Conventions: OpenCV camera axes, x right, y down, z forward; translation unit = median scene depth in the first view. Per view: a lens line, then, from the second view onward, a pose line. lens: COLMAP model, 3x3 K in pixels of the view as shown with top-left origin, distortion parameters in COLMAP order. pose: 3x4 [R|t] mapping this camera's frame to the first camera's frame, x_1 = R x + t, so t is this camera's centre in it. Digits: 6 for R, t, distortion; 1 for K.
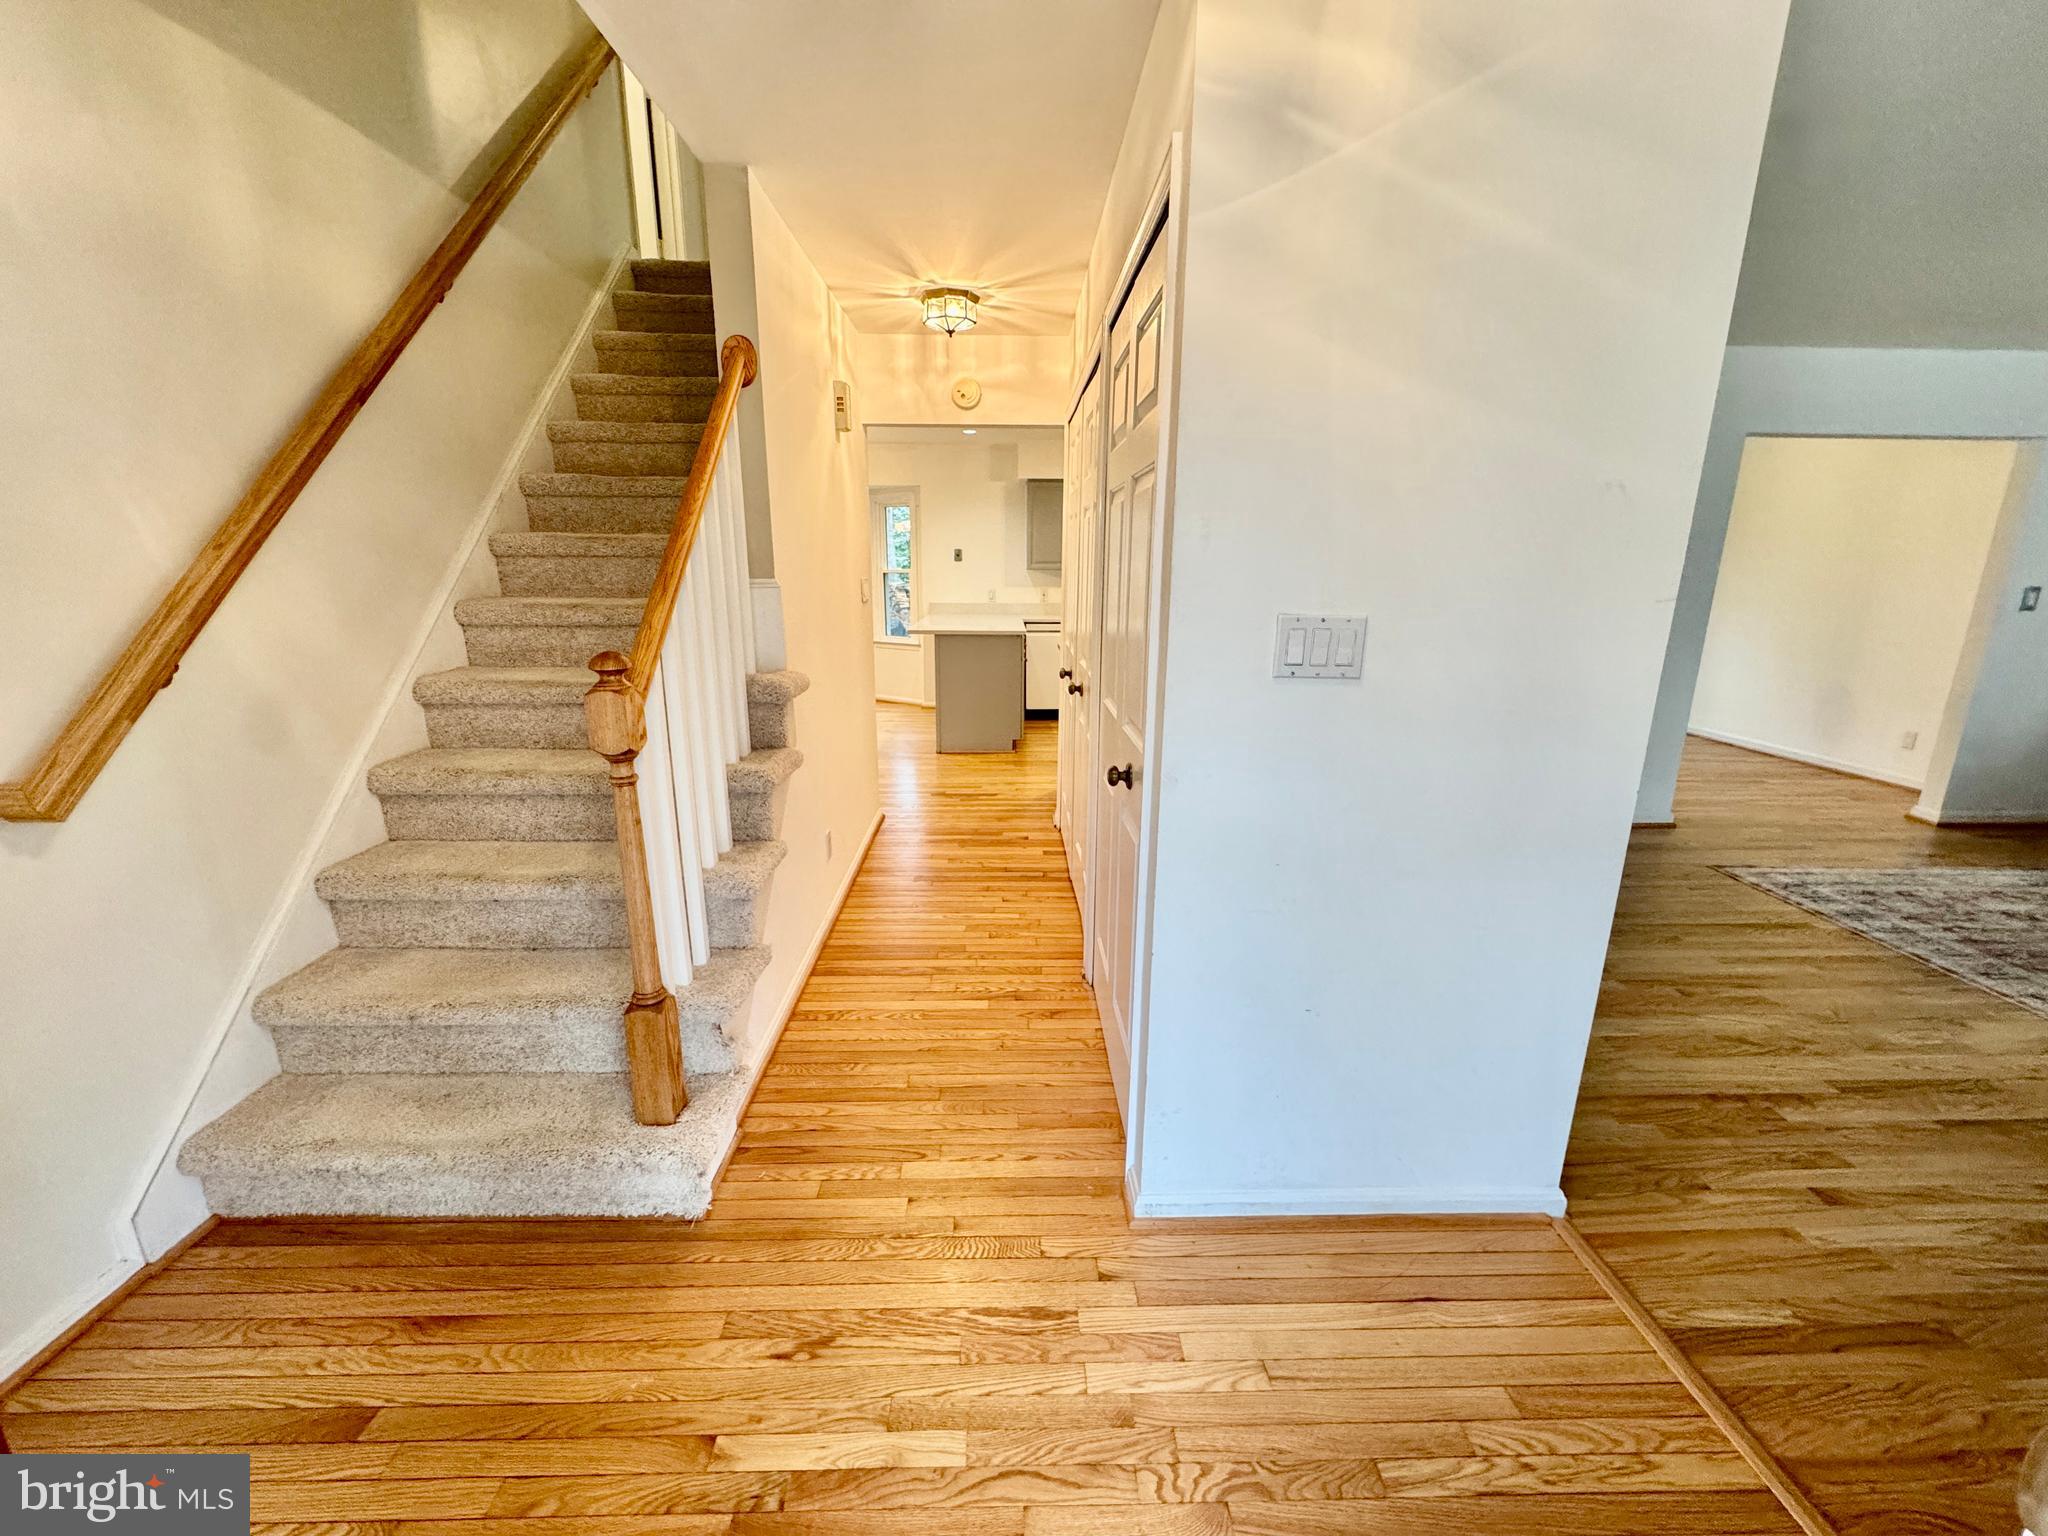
lens RADIAL K [[814.5, 0, 1023.7], [0, 814.5, 763.8], [0, 0, 1]] dist [-0.003526, 0.000192]
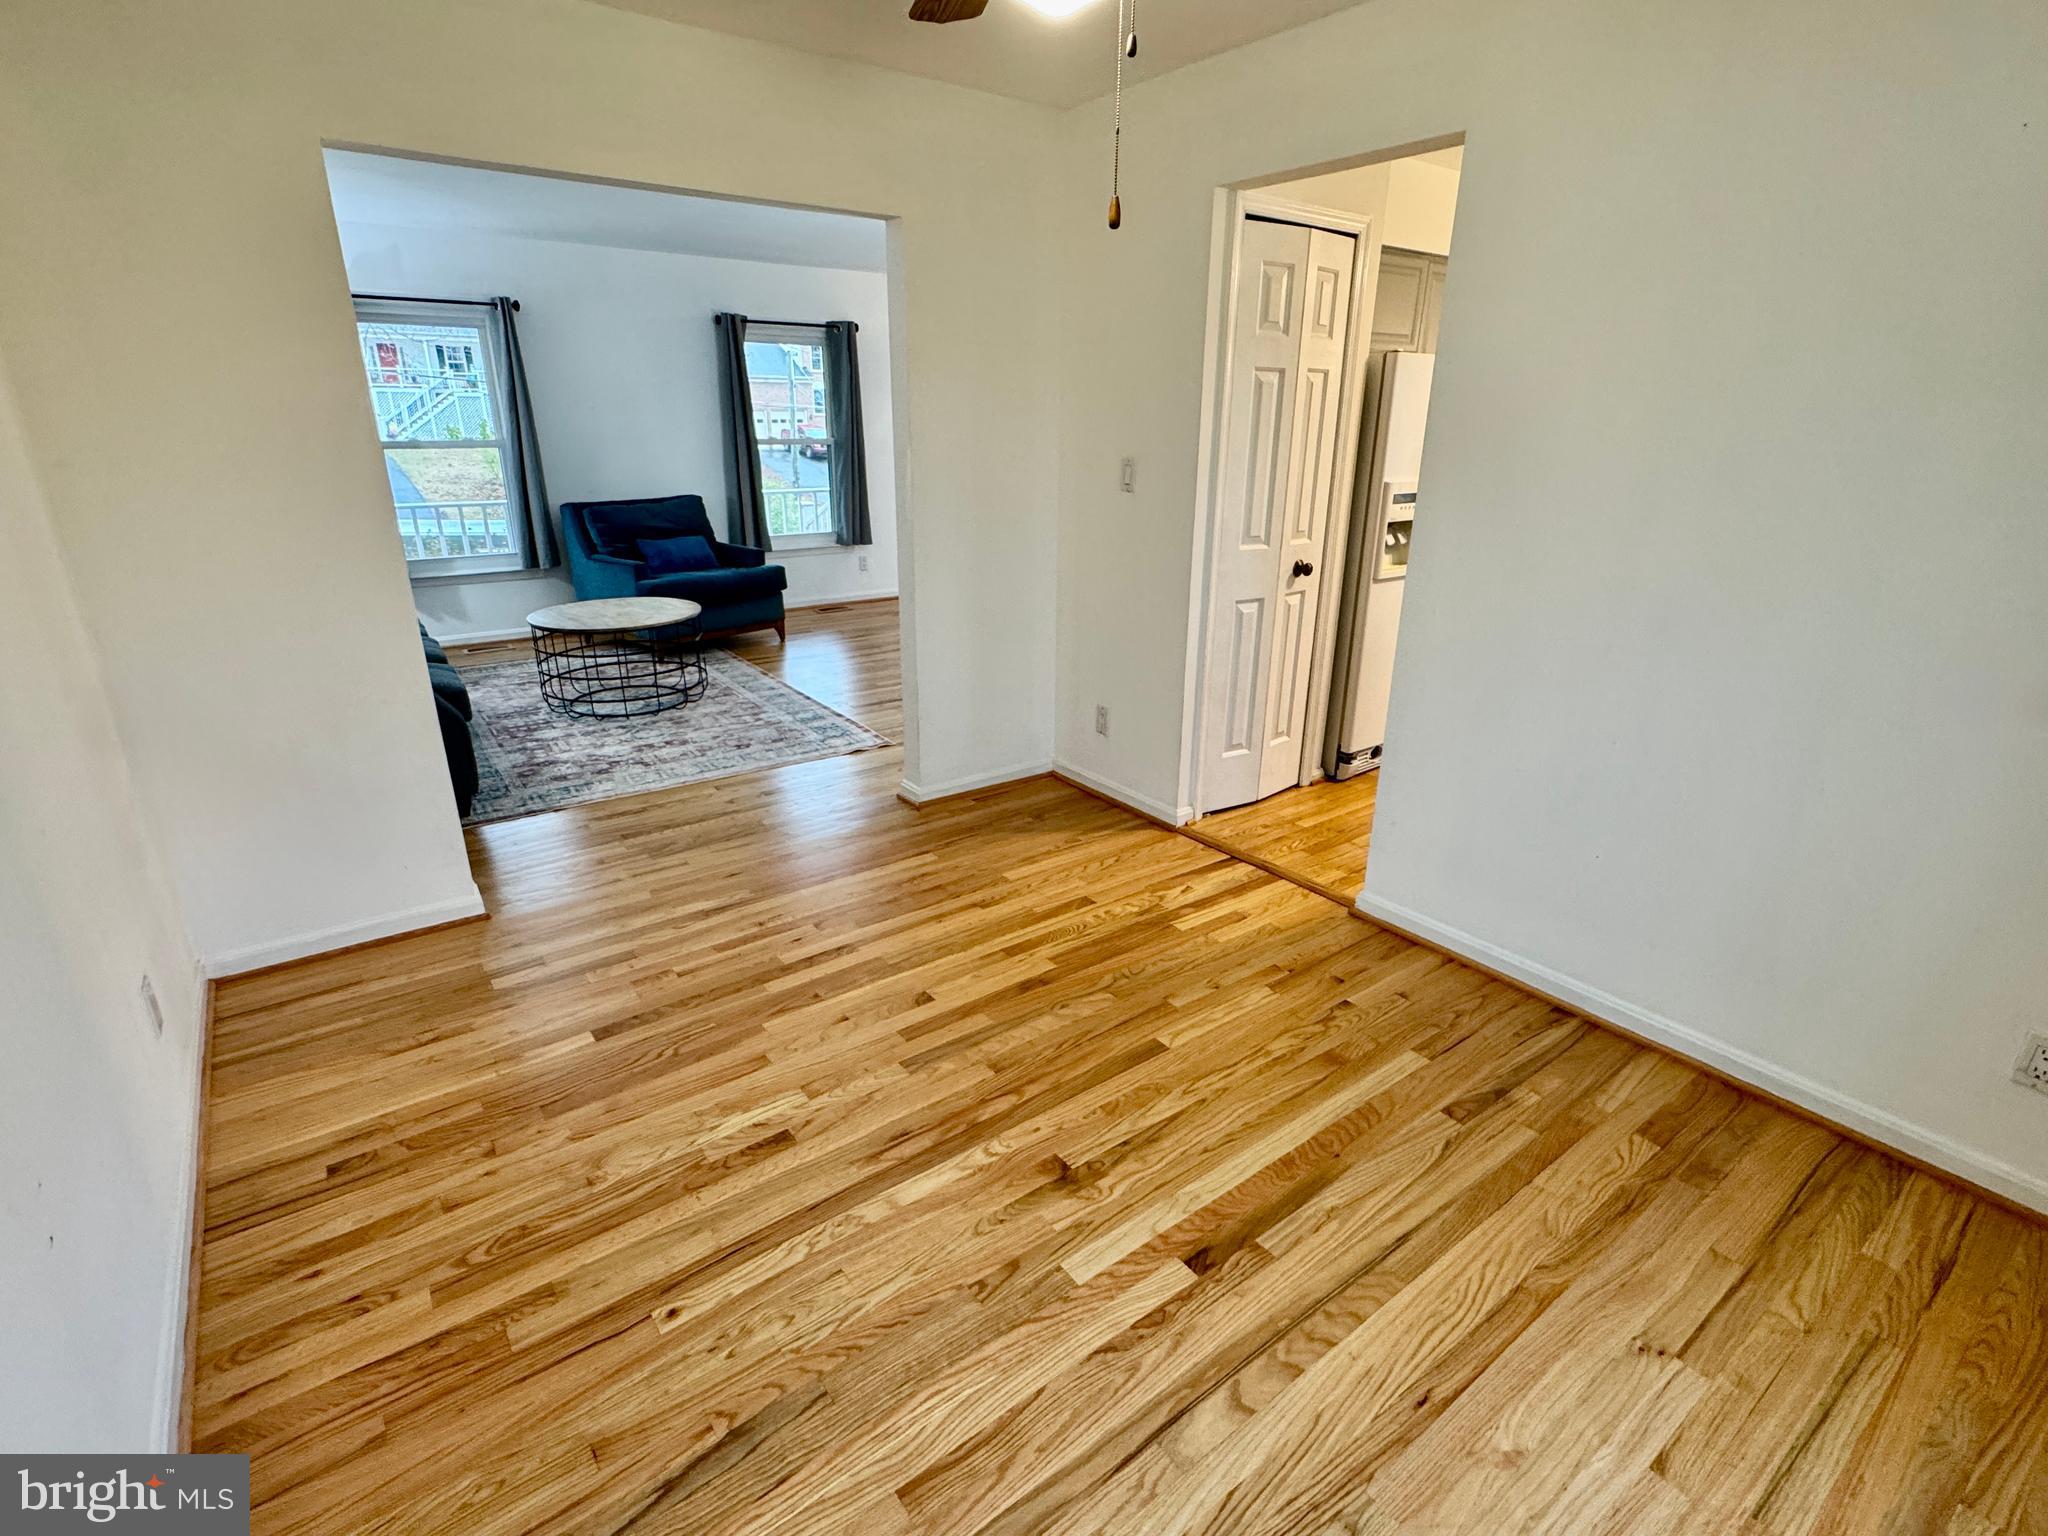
lens RADIAL K [[981.9, 0, 1029.3], [0, 981.9, 770.5], [0, 0, 1]] dist [-0.001331, -0.000644]
pose [[-0.814270, 0.187535, -0.549359, 1.577214], [-0.151768, 0.844681, 0.513304, -0.546302], [0.560295, 0.501343, -0.659336, 2.176270]]
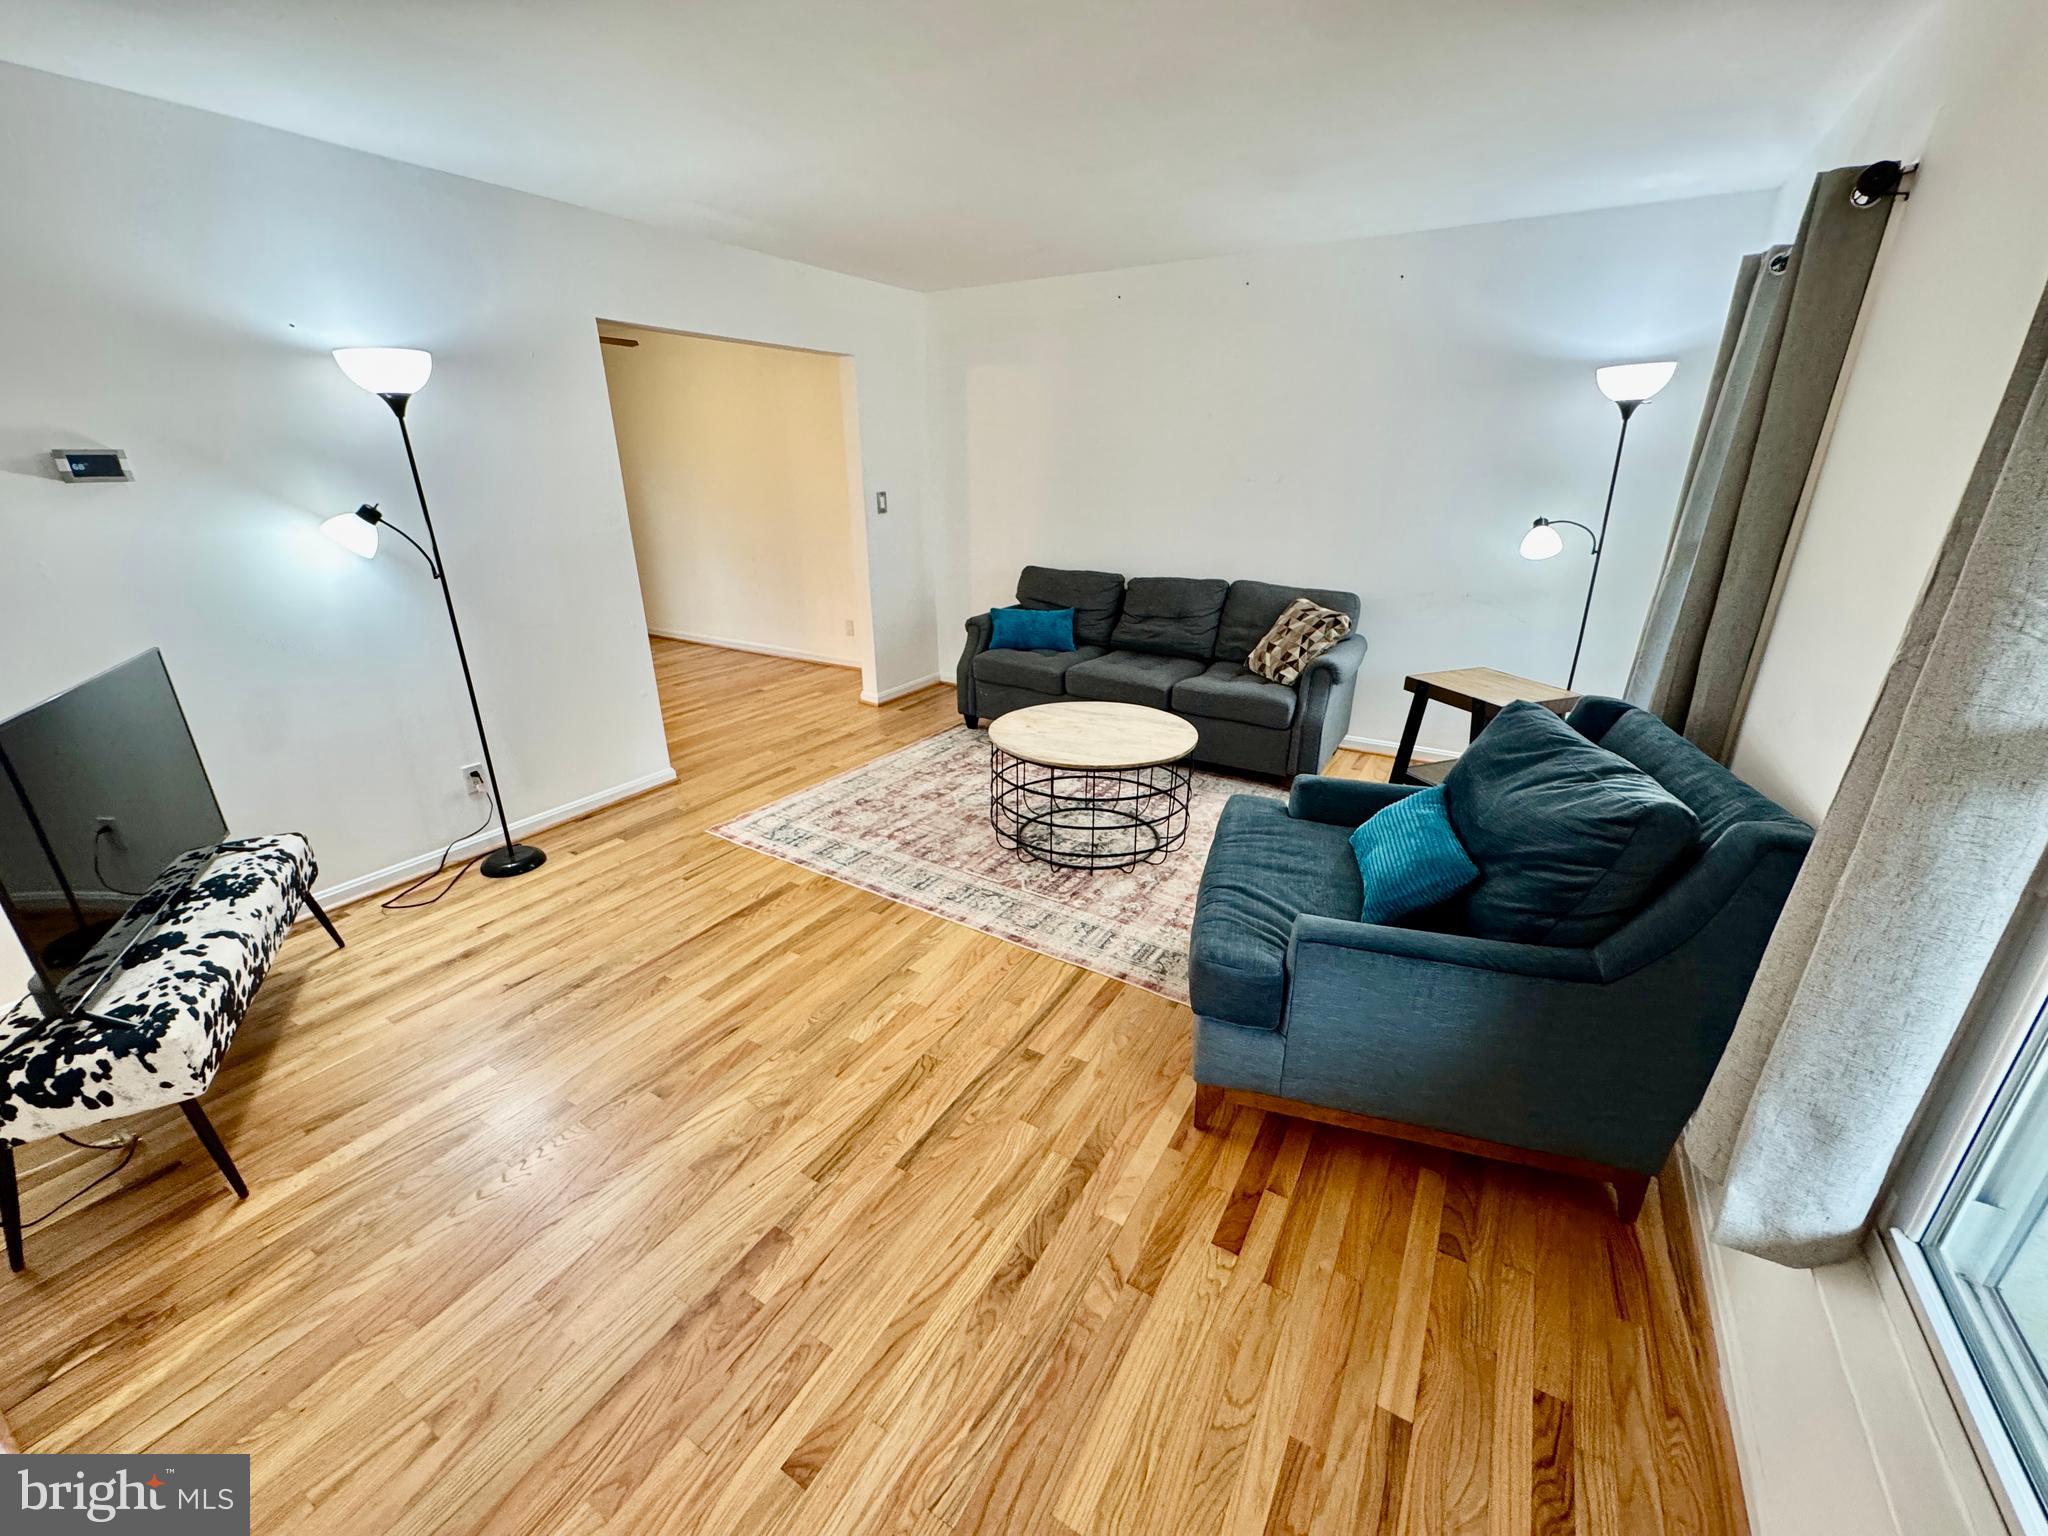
lens RADIAL K [[814.5, 0, 1023.7], [0, 814.5, 763.8], [0, 0, 1]] dist [-0.003526, 0.000192]
pose [[0.534323, -0.304261, 0.788621, 0.402764], [0.207111, 0.951657, 0.226836, -0.088481], [-0.819514, 0.042128, 0.571508, 0.233464]]
